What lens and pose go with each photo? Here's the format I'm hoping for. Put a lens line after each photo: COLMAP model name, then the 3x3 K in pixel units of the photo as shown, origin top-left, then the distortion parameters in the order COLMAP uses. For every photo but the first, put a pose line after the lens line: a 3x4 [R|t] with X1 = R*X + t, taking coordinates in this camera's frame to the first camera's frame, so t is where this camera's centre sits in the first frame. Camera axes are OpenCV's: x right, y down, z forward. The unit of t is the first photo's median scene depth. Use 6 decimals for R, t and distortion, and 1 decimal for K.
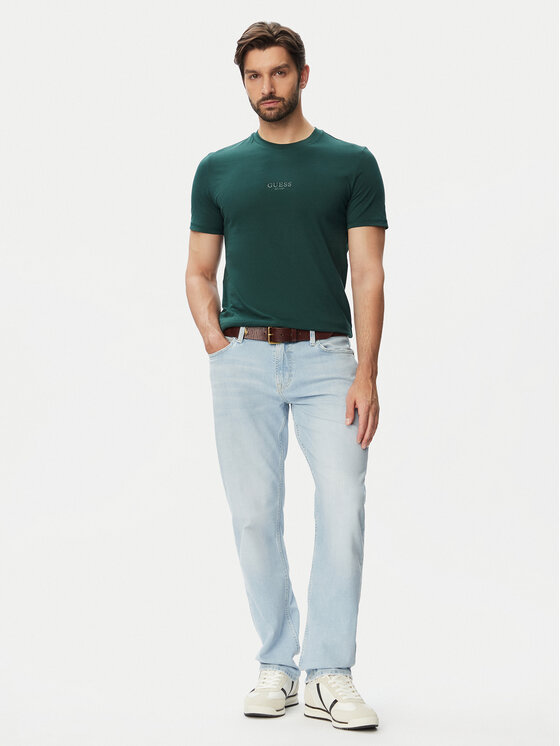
lens RADIAL K [[1273.0, 0, 275.0], [0, 1273.0, 373.1], [0, 0, 1]] dist [0.078210, 0.000000]
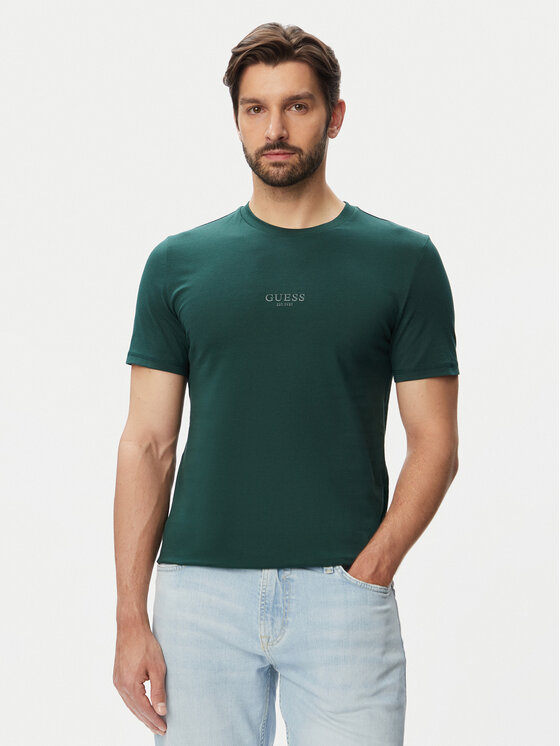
lens RADIAL K [[1452.0, 0, 281.9], [0, 1452.0, 374.5], [0, 0, 1]] dist [-0.026456, 0.000000]
pose [[0.997332, 0.065273, 0.032696, -0.017516], [-0.062133, 0.994068, -0.089266, -0.049586], [-0.038329, 0.086996, 0.995471, 0.336224]]
